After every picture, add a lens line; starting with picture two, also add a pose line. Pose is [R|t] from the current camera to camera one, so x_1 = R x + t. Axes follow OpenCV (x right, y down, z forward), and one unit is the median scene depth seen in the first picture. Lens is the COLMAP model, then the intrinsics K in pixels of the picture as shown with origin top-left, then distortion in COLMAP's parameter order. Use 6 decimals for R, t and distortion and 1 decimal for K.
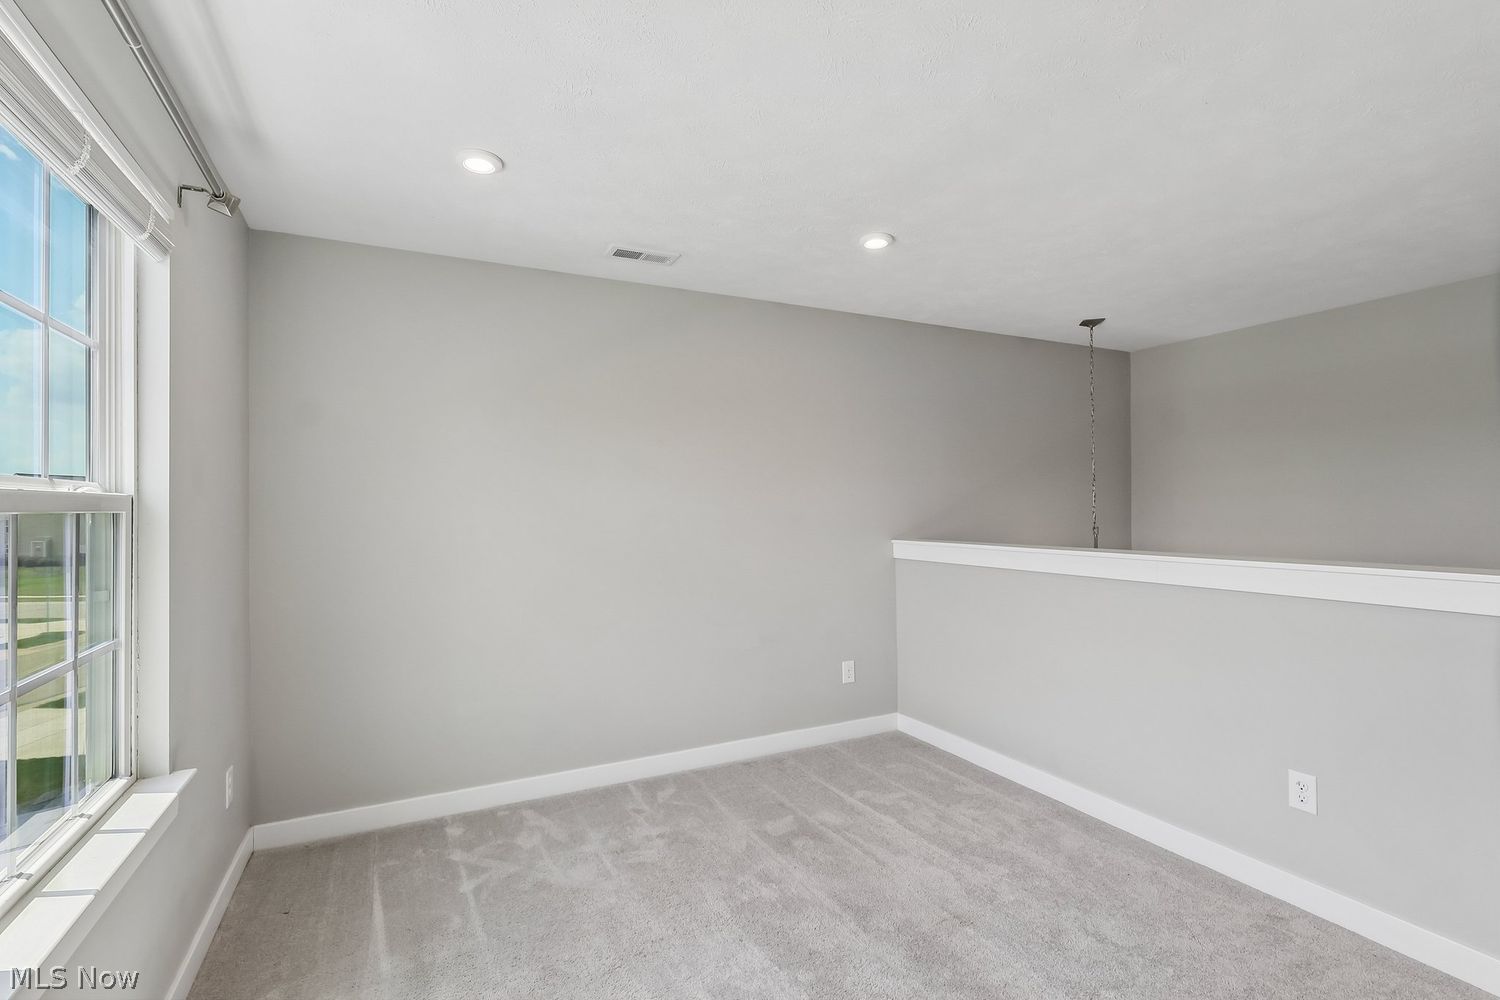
lens RADIAL K [[689.0, 0, 744.2], [0, 689.0, 503.8], [0, 0, 1]] dist [-0.001413, -0.000567]
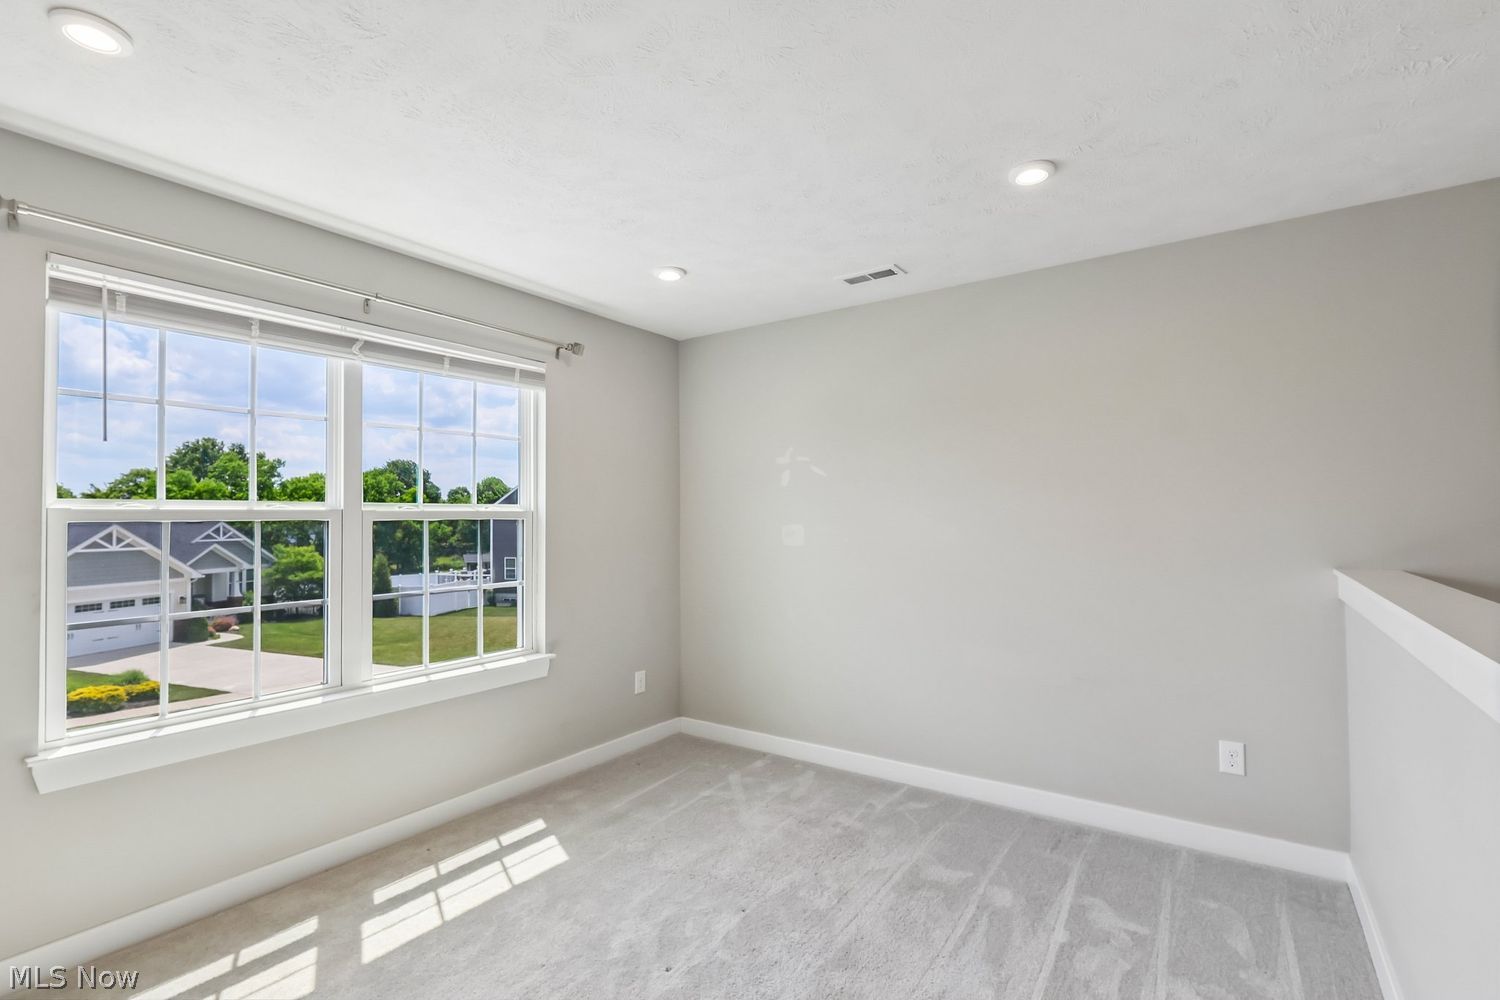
lens RADIAL K [[689.0, 0, 744.2], [0, 689.0, 503.8], [0, 0, 1]] dist [-0.001413, -0.000567]
pose [[0.475732, -0.014434, -0.879472, 0.736858], [0.010468, 0.999887, -0.010748, -0.004721], [0.879528, -0.004093, 0.475830, 0.360682]]
